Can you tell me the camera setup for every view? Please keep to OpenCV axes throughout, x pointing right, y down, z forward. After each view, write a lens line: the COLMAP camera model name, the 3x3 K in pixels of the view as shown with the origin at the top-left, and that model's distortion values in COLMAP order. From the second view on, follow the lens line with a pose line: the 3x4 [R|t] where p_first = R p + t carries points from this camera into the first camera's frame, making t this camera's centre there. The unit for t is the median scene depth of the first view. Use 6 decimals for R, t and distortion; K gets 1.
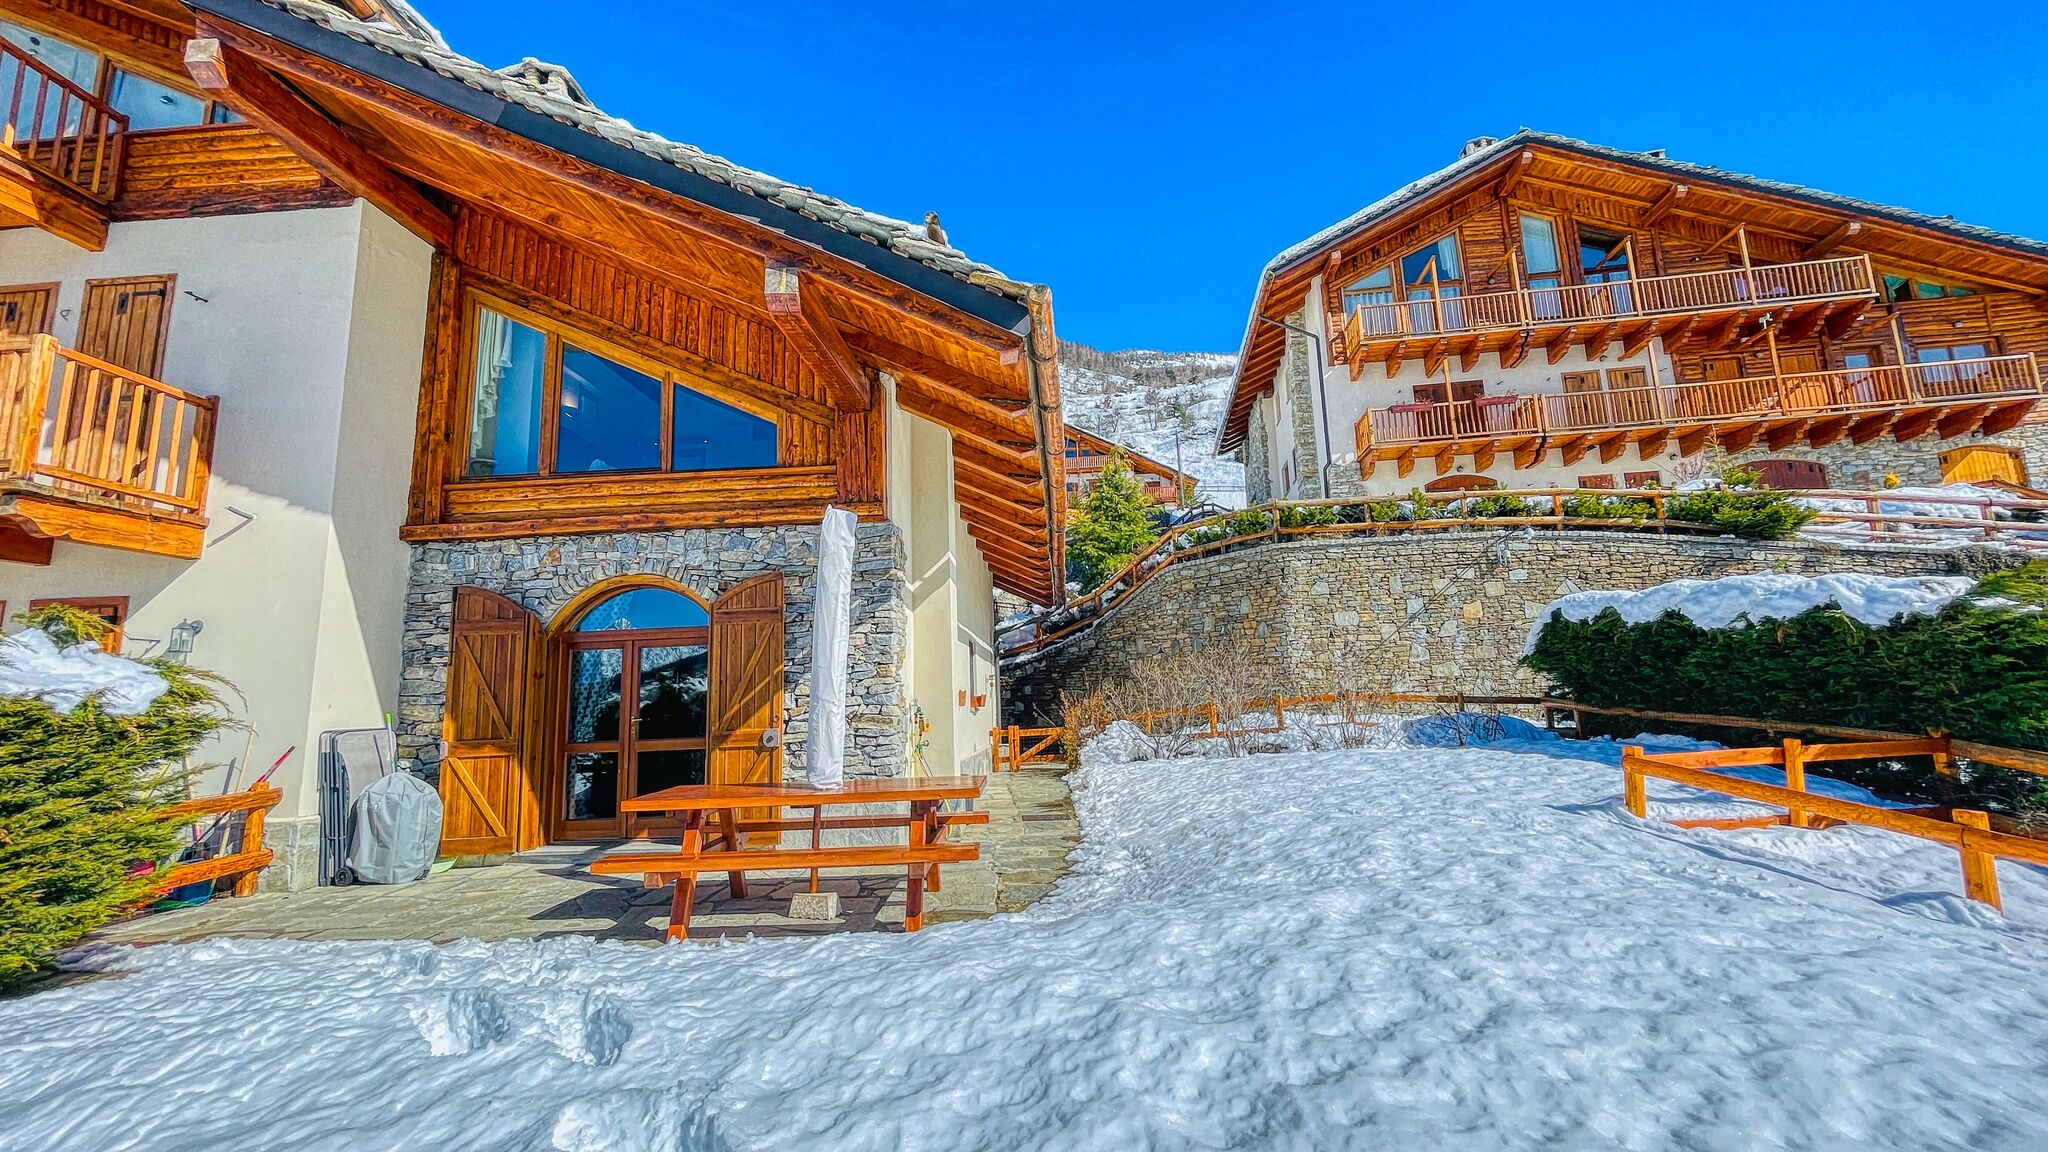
lens RADIAL K [[824.3, 0, 1020.2], [0, 824.3, 572.2], [0, 0, 1]] dist [0.001184, -0.000388]
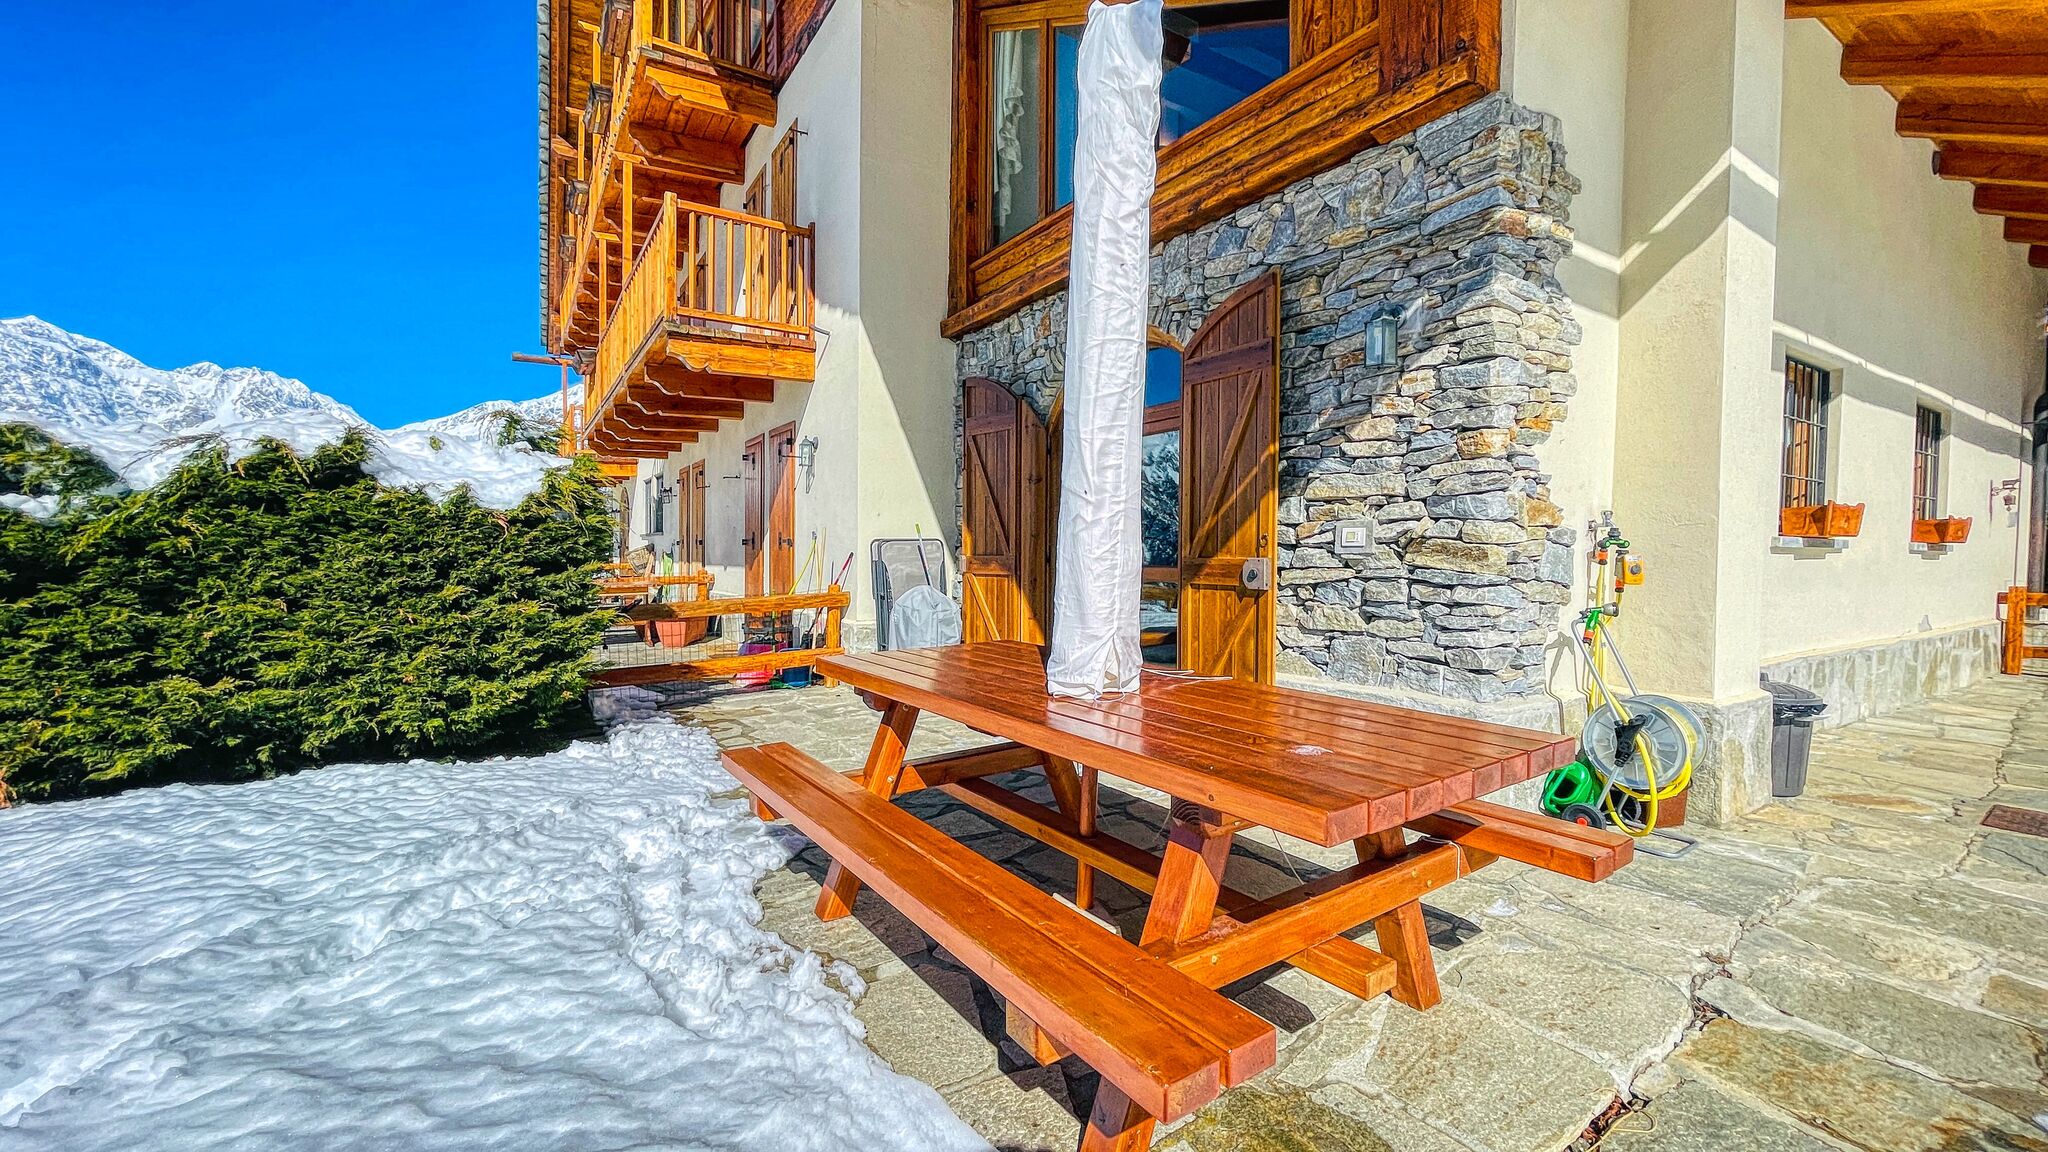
lens RADIAL K [[824.3, 0, 1019.4], [0, 824.3, 577.1], [0, 0, 1]] dist [0.001184, -0.000388]
pose [[0.572807, 0.065166, -0.817096, 0.067350], [0.107369, 0.982281, 0.153609, 0.095851], [0.812628, -0.175719, 0.555661, 0.538596]]
